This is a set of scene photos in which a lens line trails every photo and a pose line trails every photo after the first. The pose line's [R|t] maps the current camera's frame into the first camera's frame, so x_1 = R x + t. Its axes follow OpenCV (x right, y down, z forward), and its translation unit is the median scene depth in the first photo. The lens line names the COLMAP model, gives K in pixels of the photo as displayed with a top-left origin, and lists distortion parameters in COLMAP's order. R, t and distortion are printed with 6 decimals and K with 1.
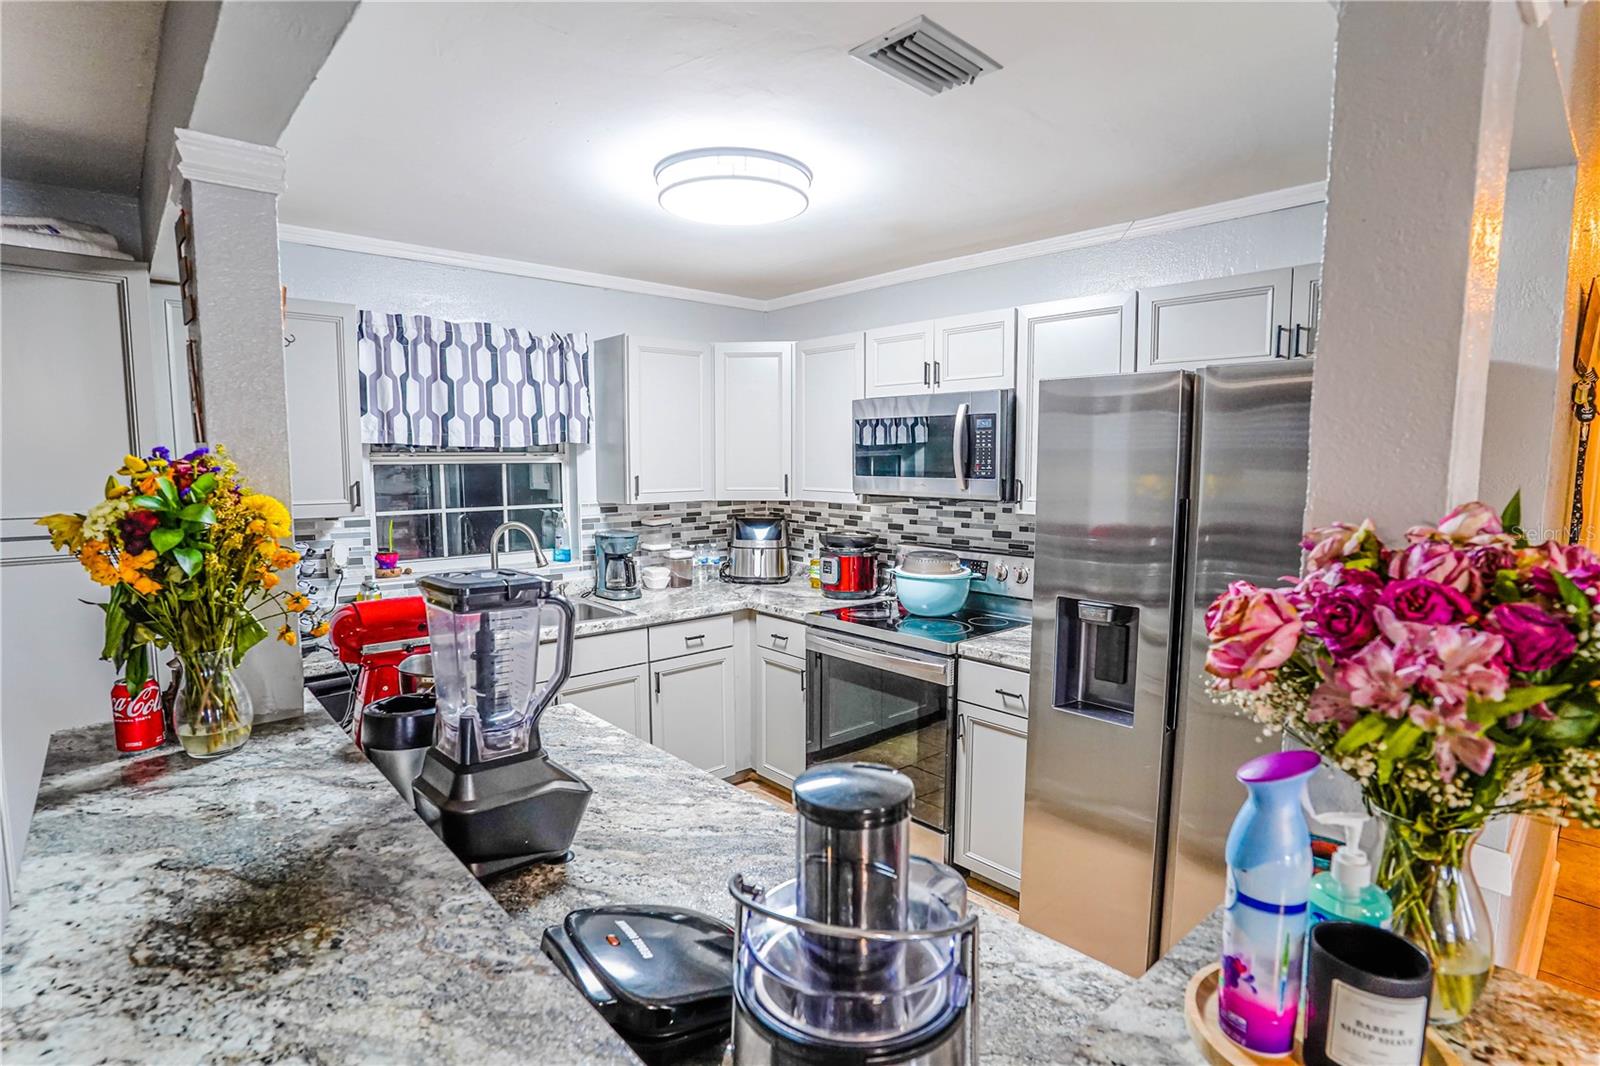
lens RADIAL K [[797.2, 0, 798.3], [0, 797.2, 537.5], [0, 0, 1]] dist [-0.066152, 0.031763]
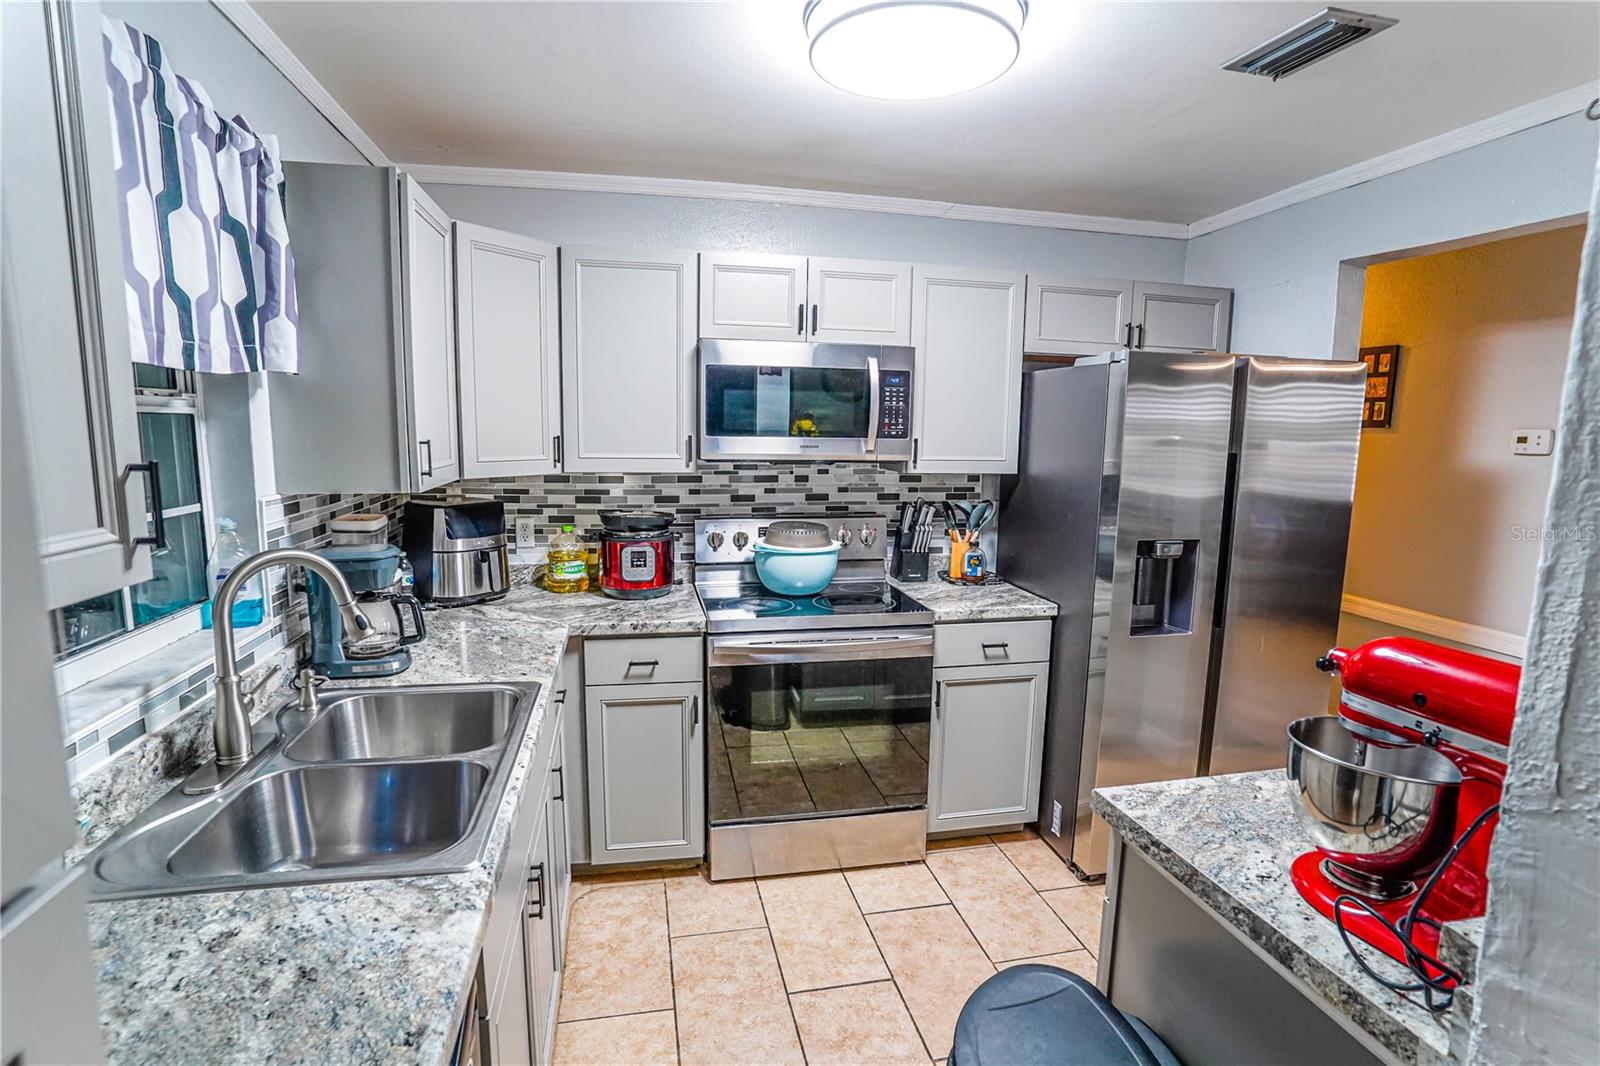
lens RADIAL K [[797.2, 0, 798.3], [0, 797.2, 537.5], [0, 0, 1]] dist [-0.066152, 0.031763]
pose [[0.489714, -0.116206, 0.864104, -0.573530], [0.069877, 0.993121, 0.093955, -0.046317], [-0.869078, 0.014370, 0.494466, 0.539149]]
